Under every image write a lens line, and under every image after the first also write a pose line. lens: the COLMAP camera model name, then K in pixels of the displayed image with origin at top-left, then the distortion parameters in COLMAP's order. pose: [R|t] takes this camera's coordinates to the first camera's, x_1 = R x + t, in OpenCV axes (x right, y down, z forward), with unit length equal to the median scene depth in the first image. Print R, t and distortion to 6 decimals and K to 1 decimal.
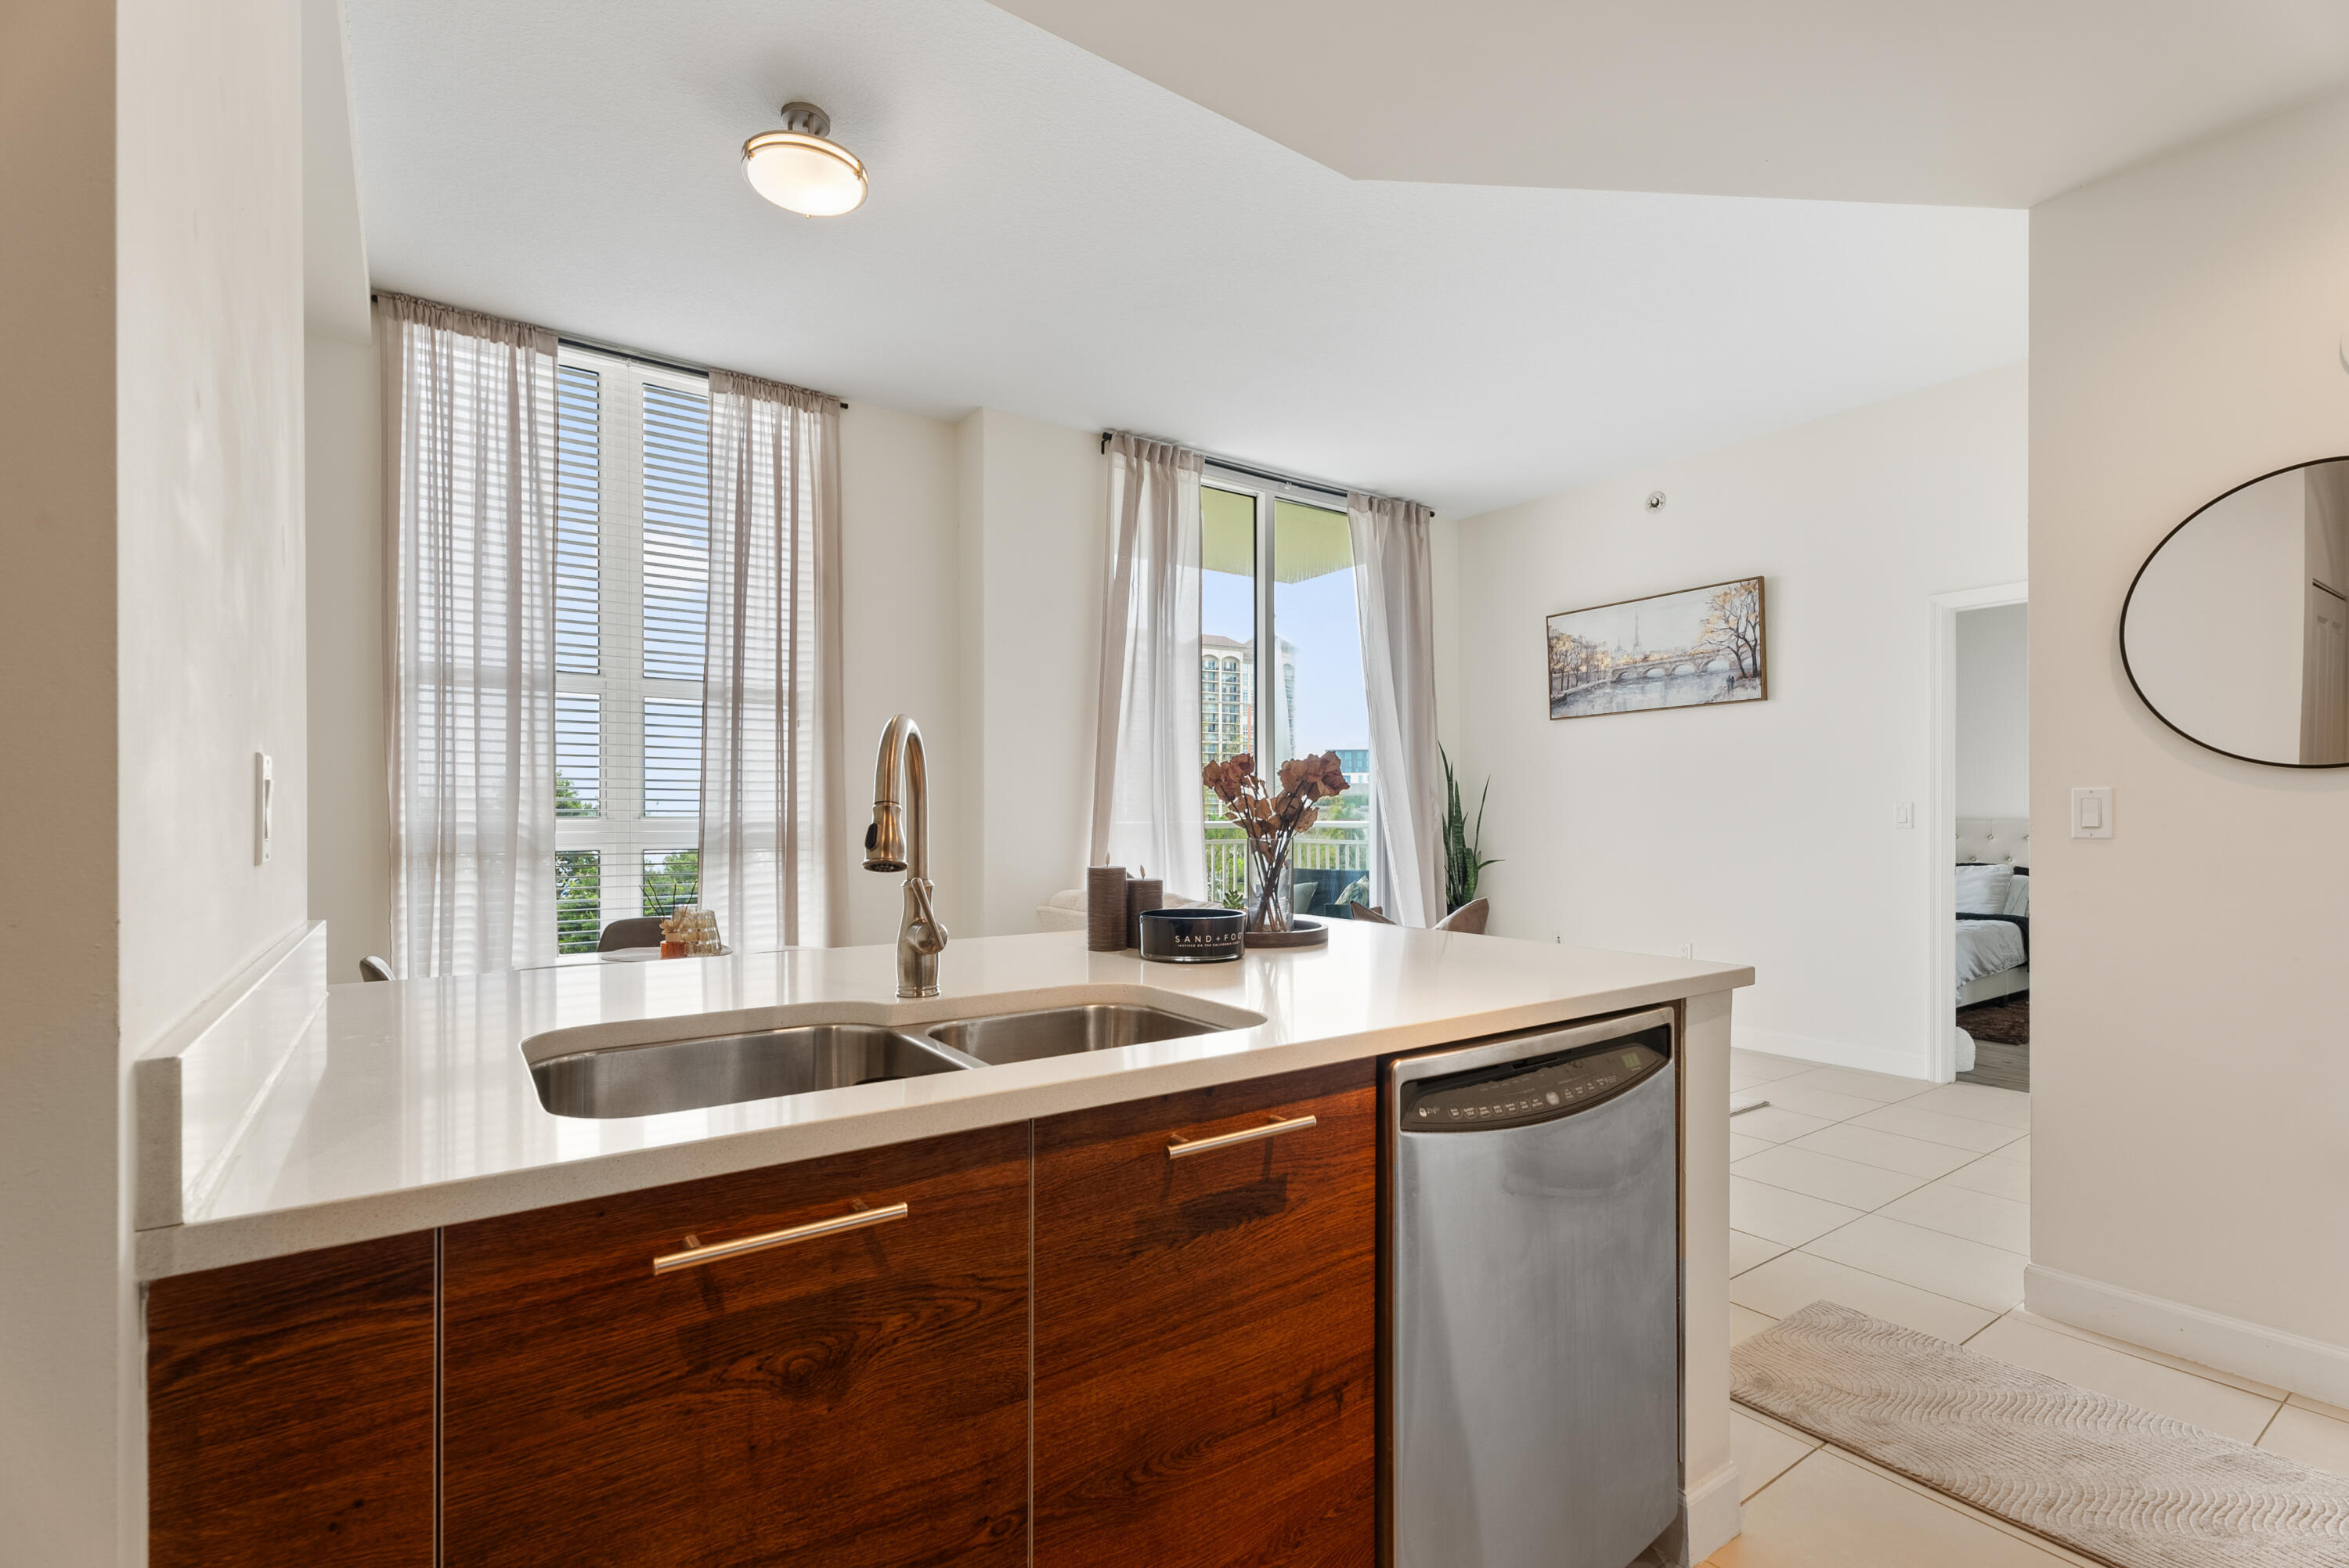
lens RADIAL K [[1056.5, 0, 1152.7], [0, 1056.5, 817.5], [0, 0, 1]] dist [0.009079, -0.002149]
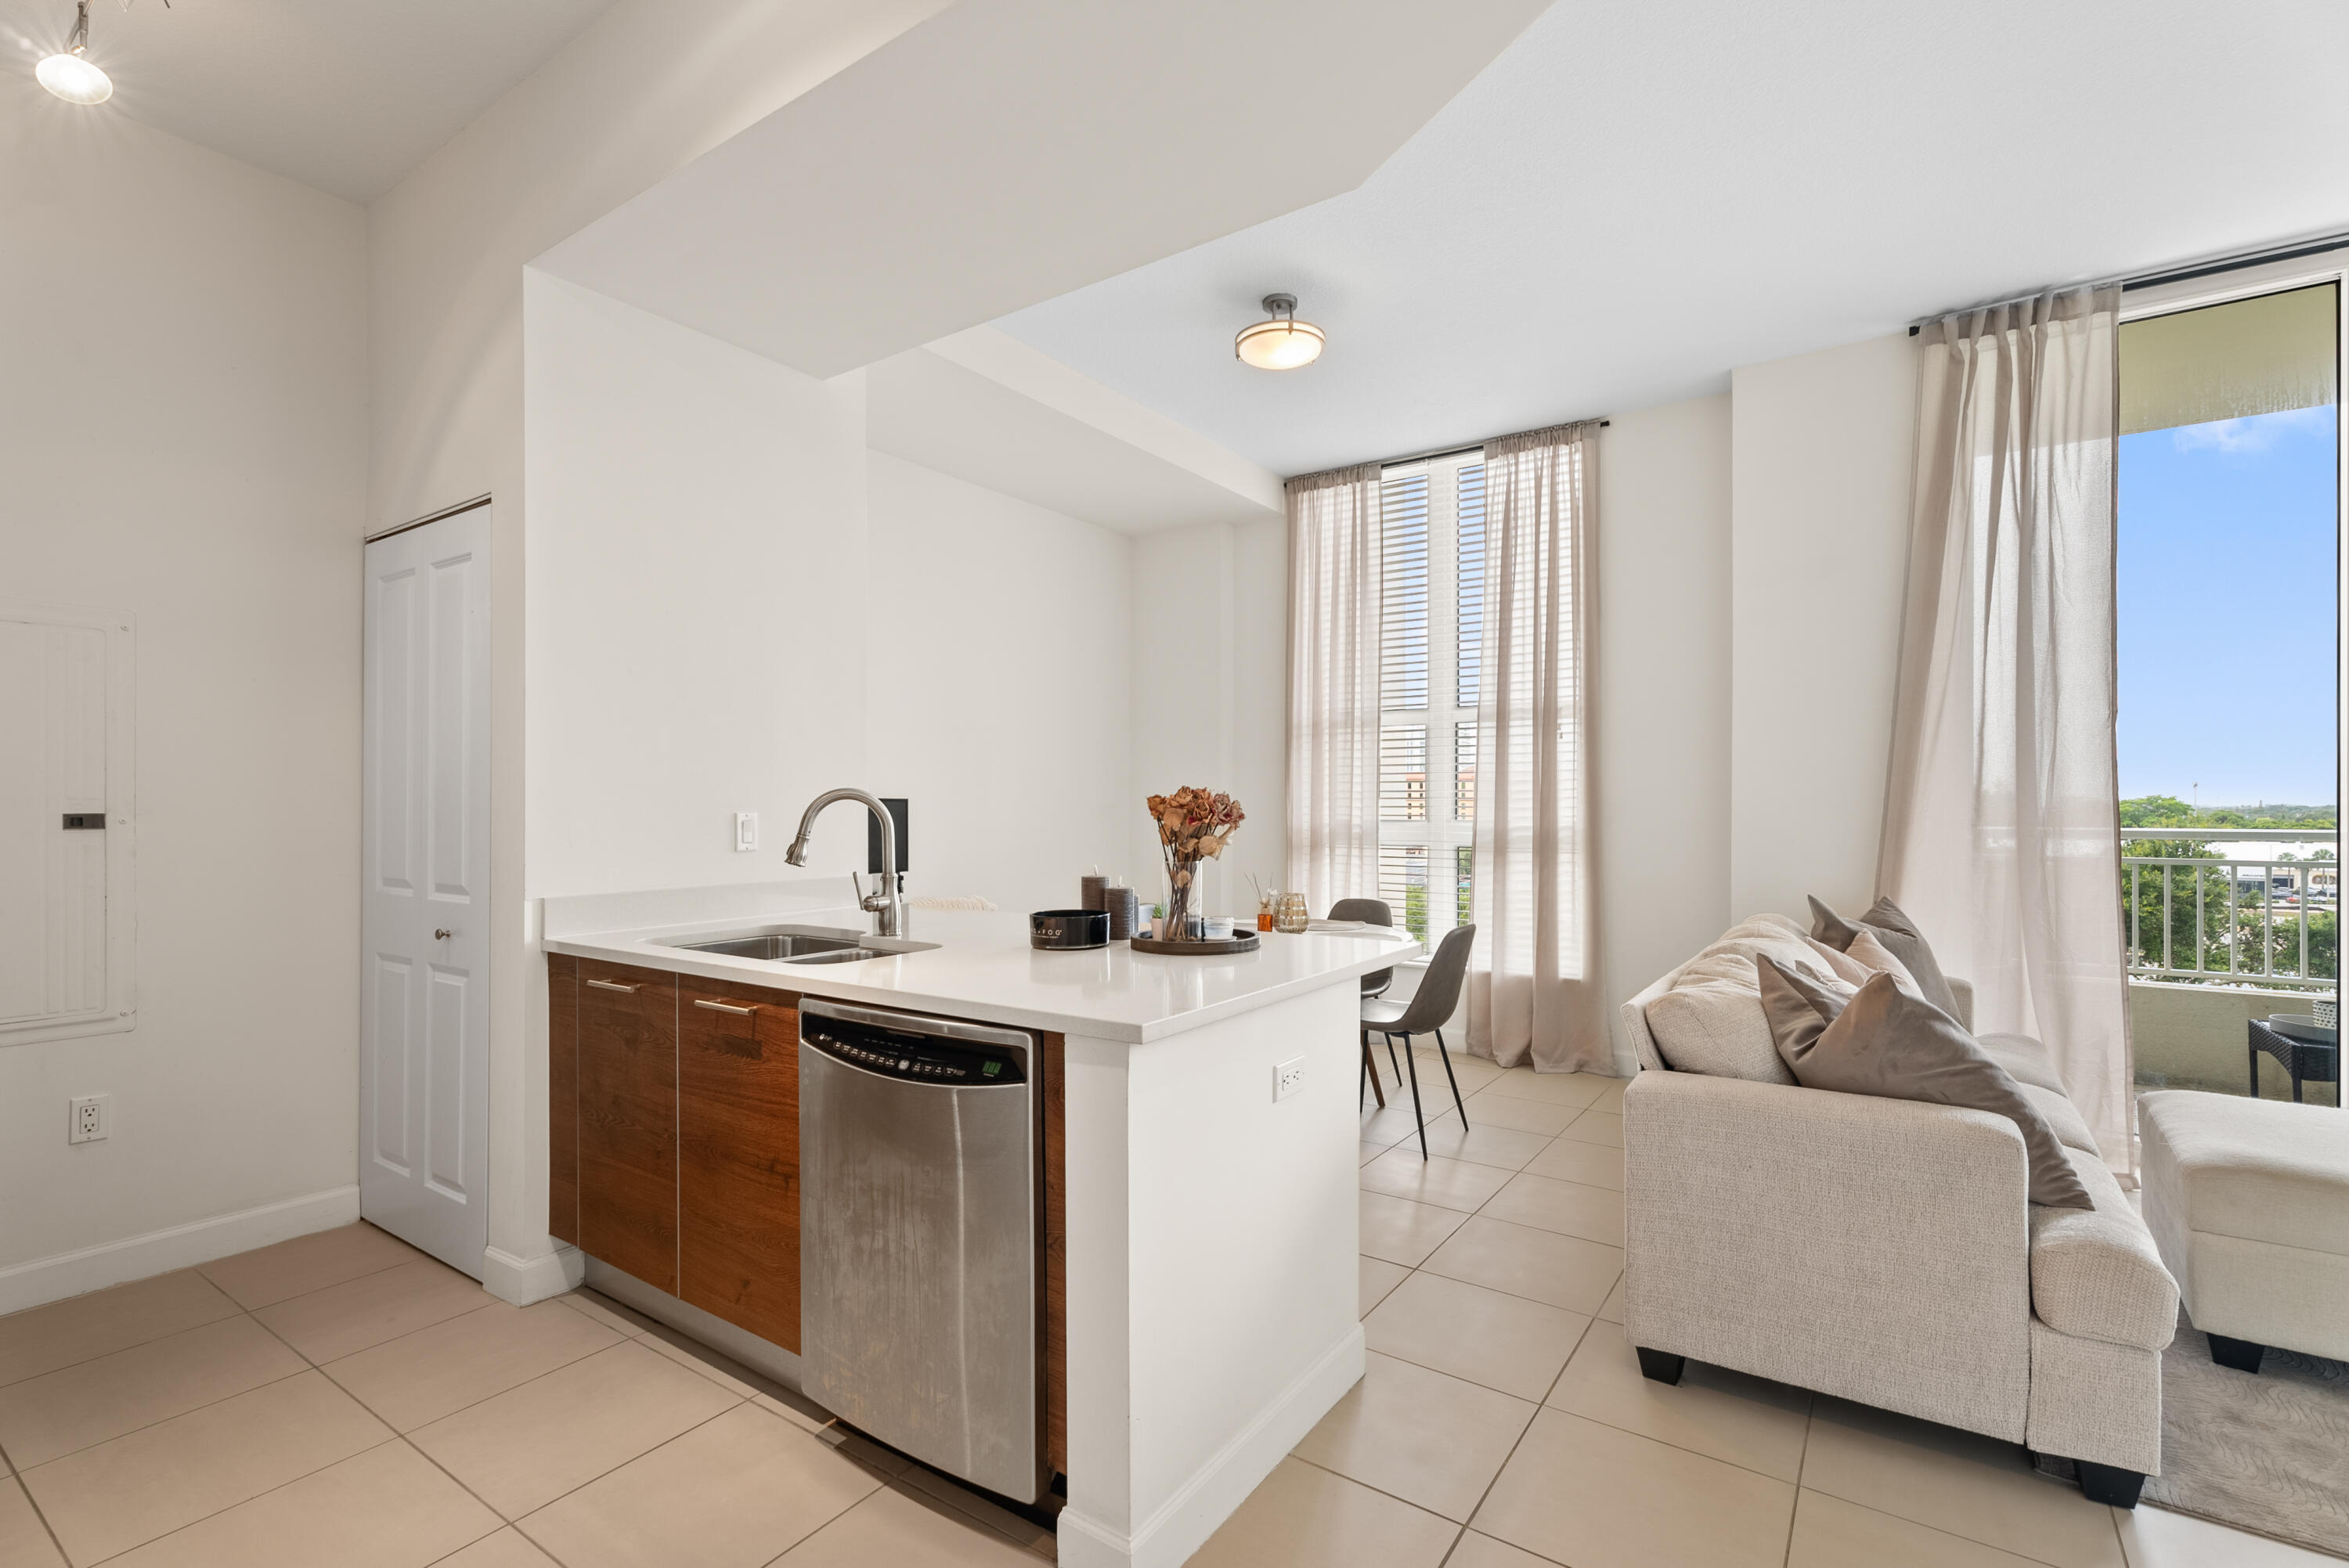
lens RADIAL K [[1056.5, 0, 1204.7], [0, 1056.5, 809.1], [0, 0, 1]] dist [0.009079, -0.002149]
pose [[0.360511, 0.006046, -0.932735, 0.550969], [0.000047, 0.999979, 0.006500, -0.020938], [0.932755, -0.002387, 0.360503, 0.273176]]
